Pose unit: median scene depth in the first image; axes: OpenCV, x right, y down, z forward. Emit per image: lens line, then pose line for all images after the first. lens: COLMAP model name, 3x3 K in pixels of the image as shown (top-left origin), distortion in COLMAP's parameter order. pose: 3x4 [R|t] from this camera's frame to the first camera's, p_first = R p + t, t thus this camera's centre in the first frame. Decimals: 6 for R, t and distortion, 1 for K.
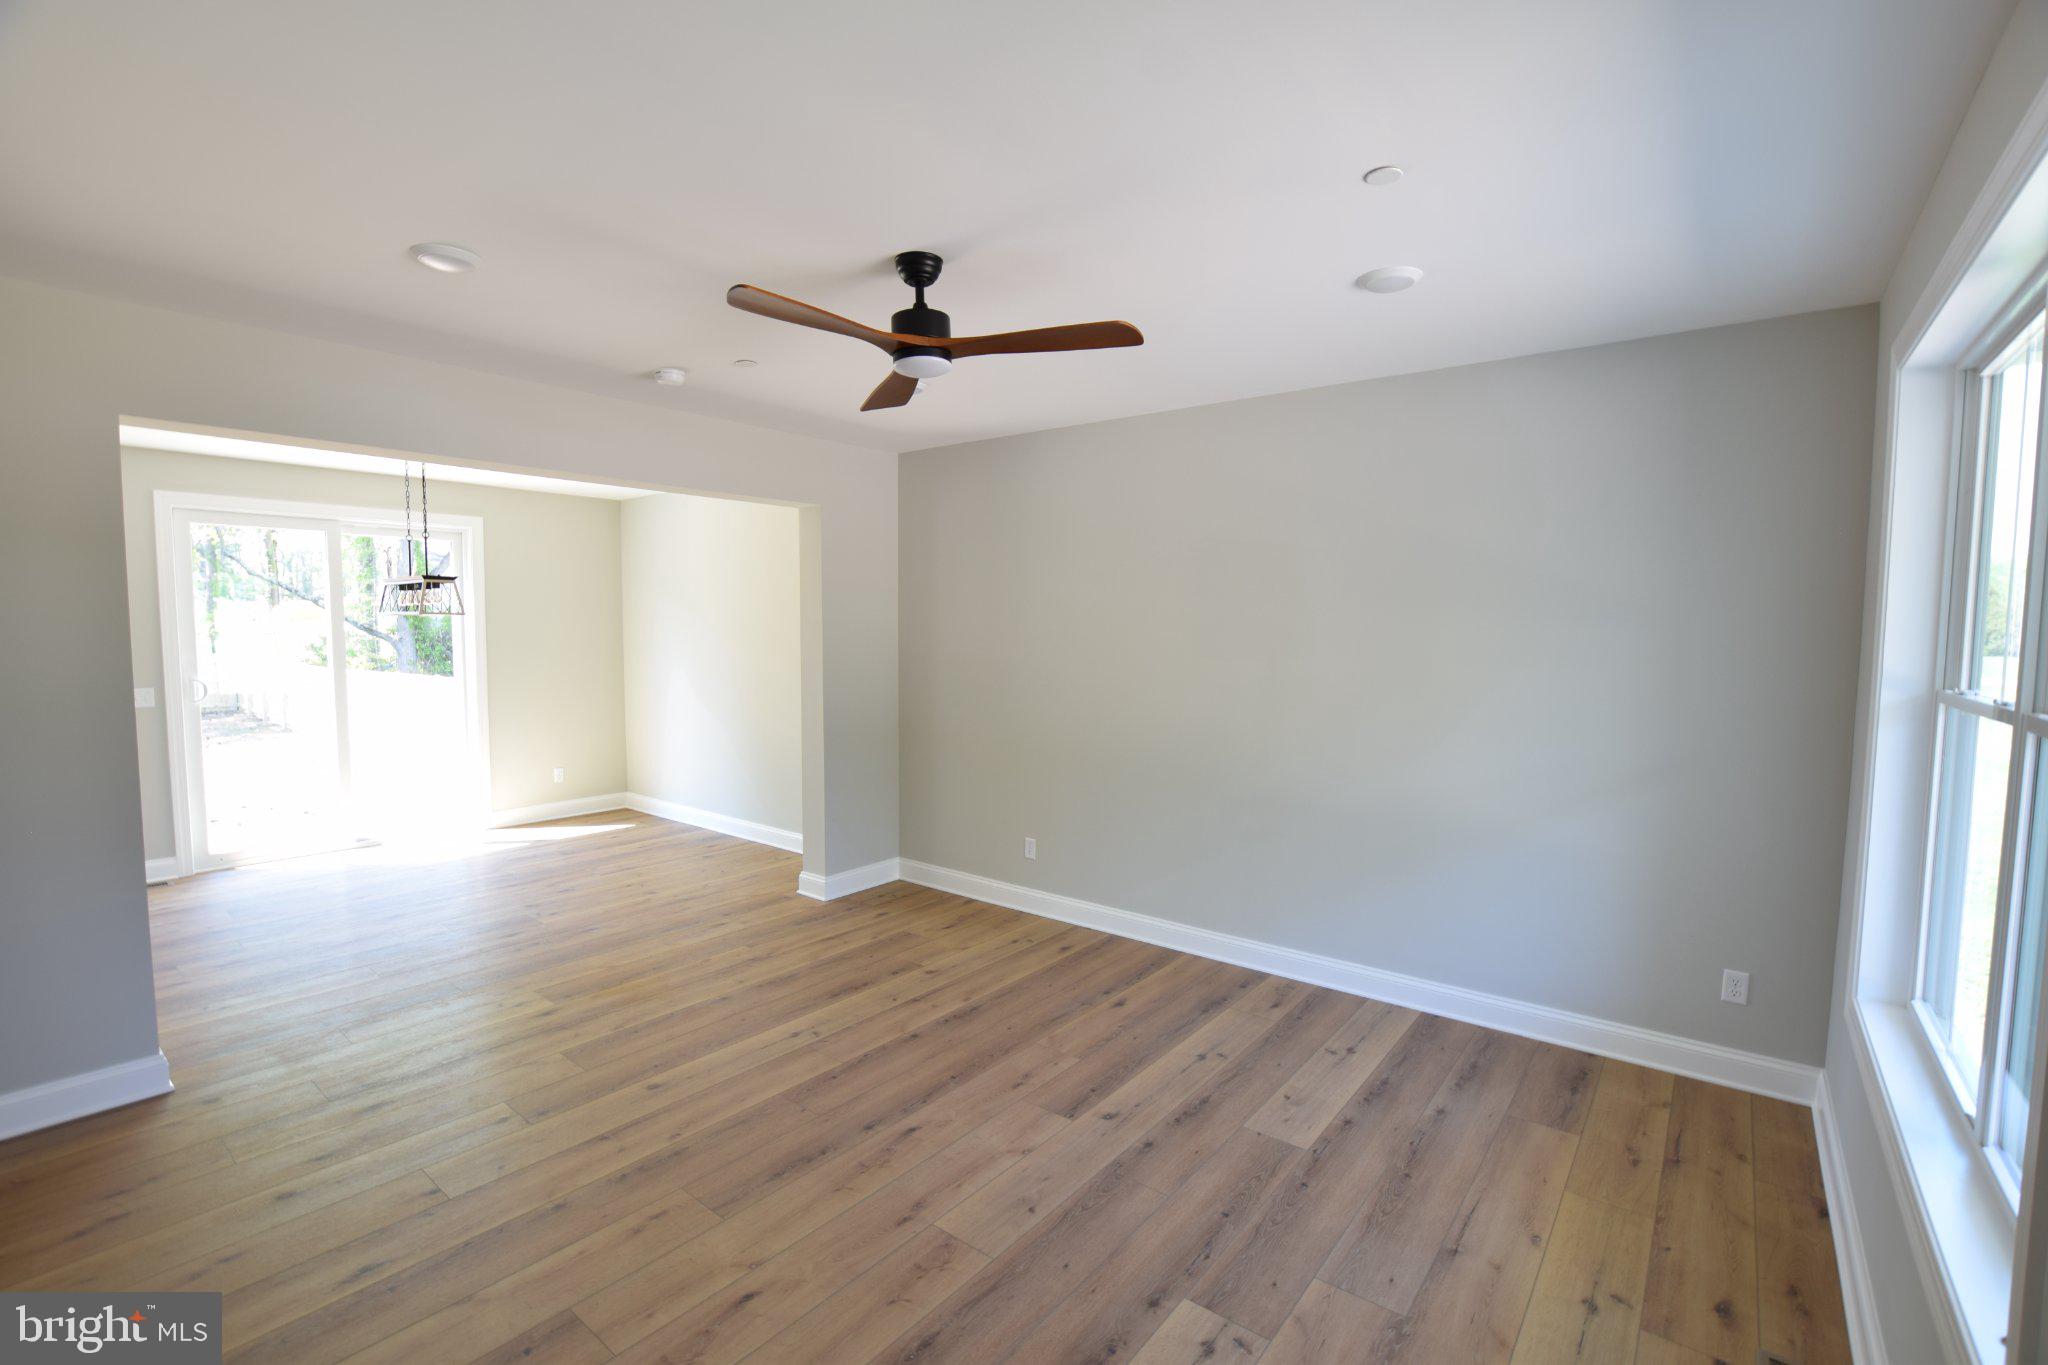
lens RADIAL K [[906.3, 0, 1029.2], [0, 906.3, 691.3], [0, 0, 1]] dist [-0.033282, 0.005602]
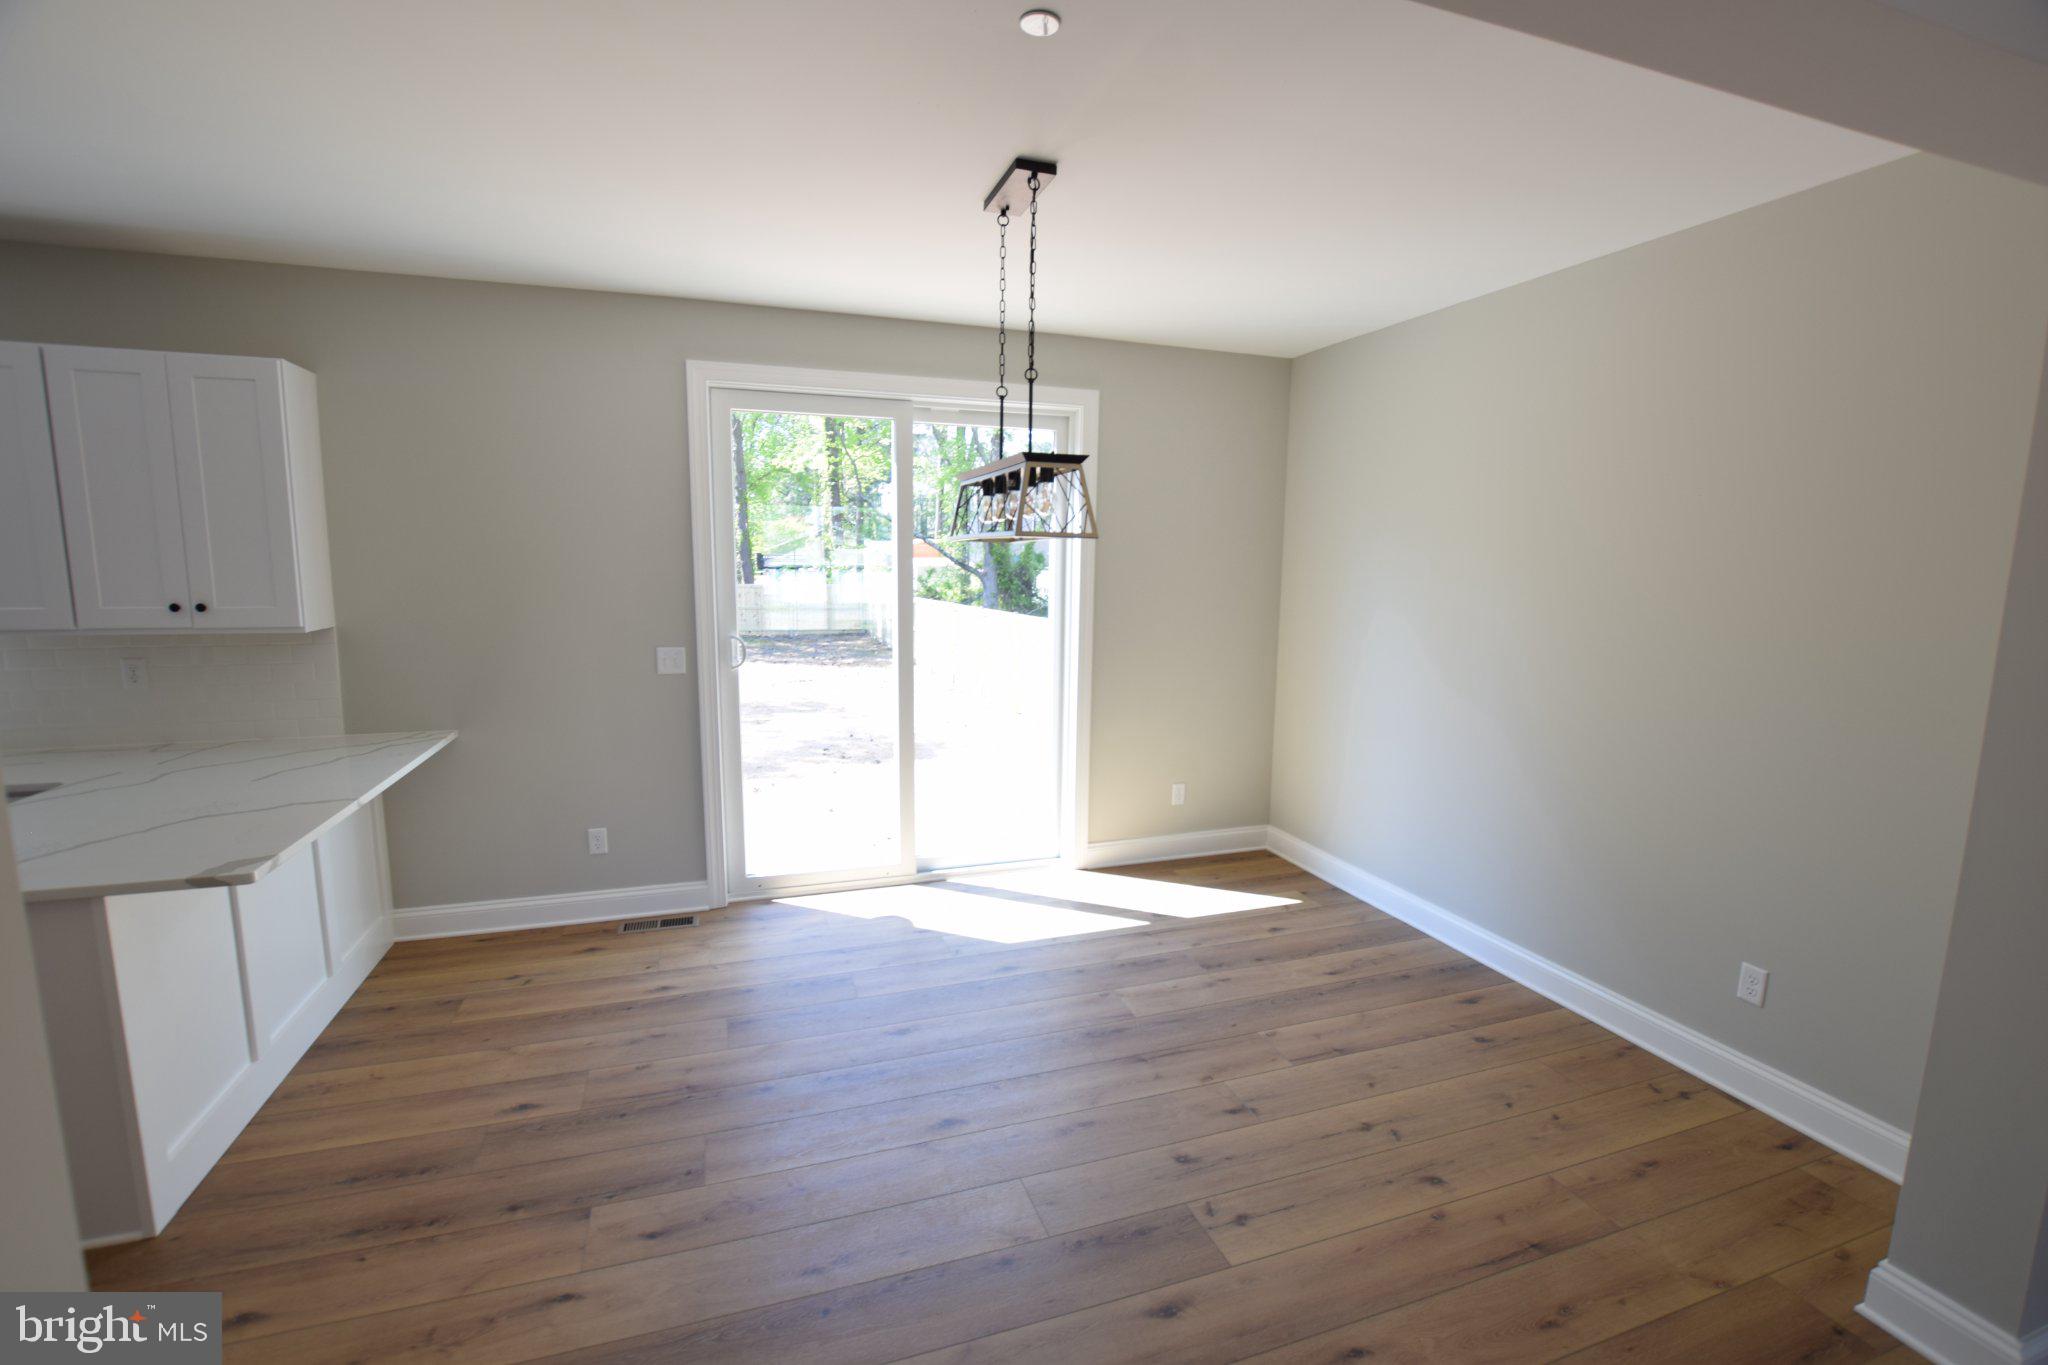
lens RADIAL K [[906.3, 0, 1033.9], [0, 906.3, 693.0], [0, 0, 1]] dist [-0.033282, 0.005602]
pose [[0.846621, 0.083134, -0.525663, -0.549804], [-0.046974, 0.995542, 0.081792, -0.057652], [0.530119, -0.044554, 0.846752, 0.788696]]
